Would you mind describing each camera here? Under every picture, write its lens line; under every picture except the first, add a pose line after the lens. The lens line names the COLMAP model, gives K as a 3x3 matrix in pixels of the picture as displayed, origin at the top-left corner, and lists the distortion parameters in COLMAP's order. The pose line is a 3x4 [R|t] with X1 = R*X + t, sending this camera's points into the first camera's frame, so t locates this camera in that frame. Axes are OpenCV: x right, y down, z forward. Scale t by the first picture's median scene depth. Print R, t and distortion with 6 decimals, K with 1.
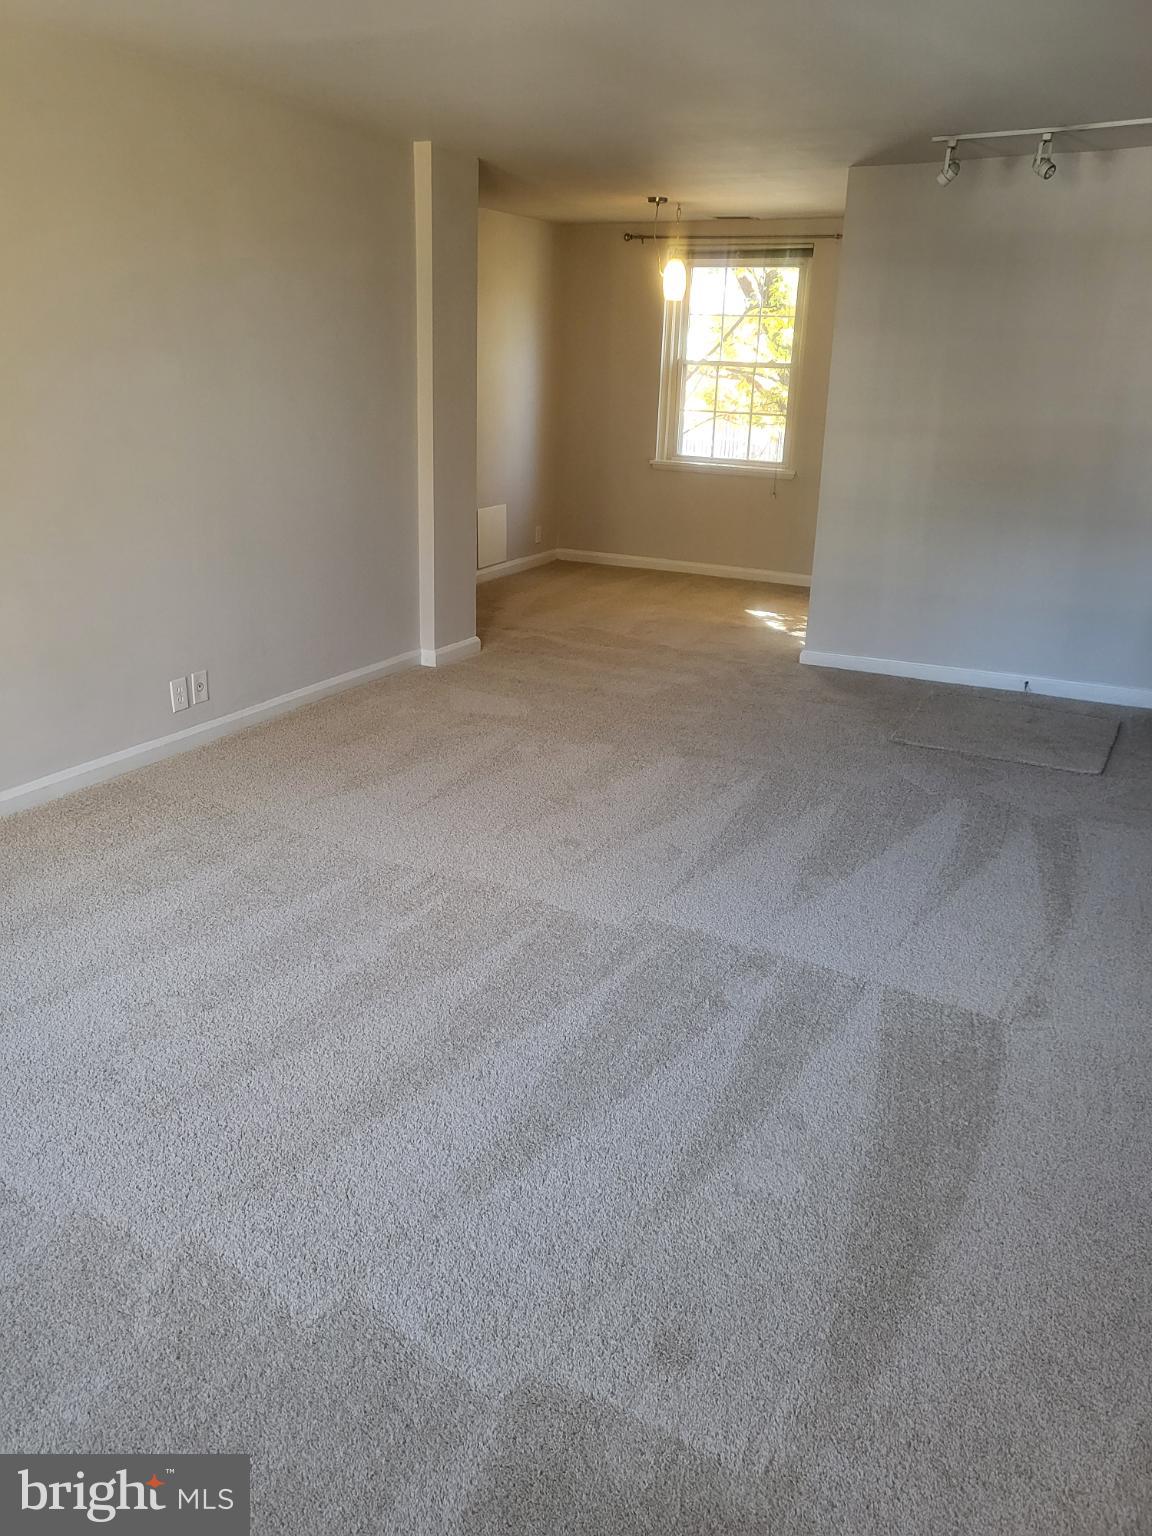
lens RADIAL K [[1169.6, 0, 586.4], [0, 1169.6, 748.1], [0, 0, 1]] dist [-0.039381, 0.109890]
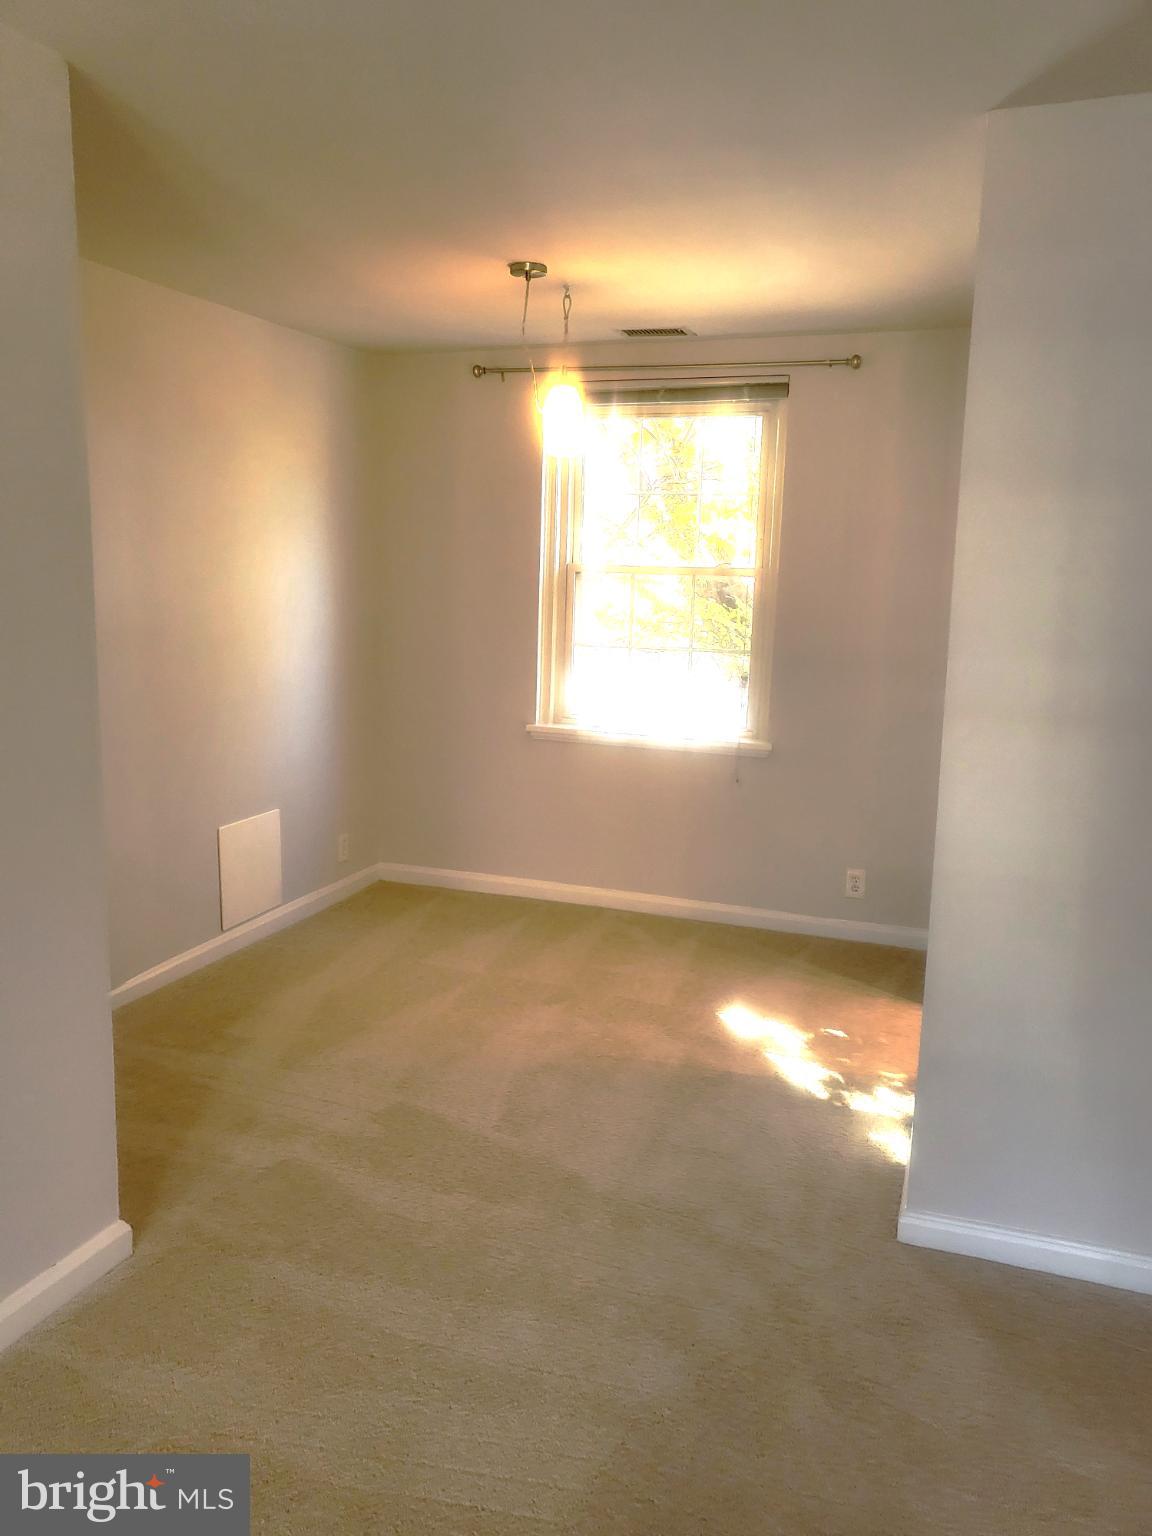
lens RADIAL K [[1175.7, 0, 581.0], [0, 1175.7, 767.0], [0, 0, 1]] dist [-0.042608, 0.115043]
pose [[0.994500, -0.025773, 0.101519, 0.021809], [0.040889, 0.987876, -0.149765, -0.143330], [-0.096429, 0.153092, 0.983496, 0.434078]]
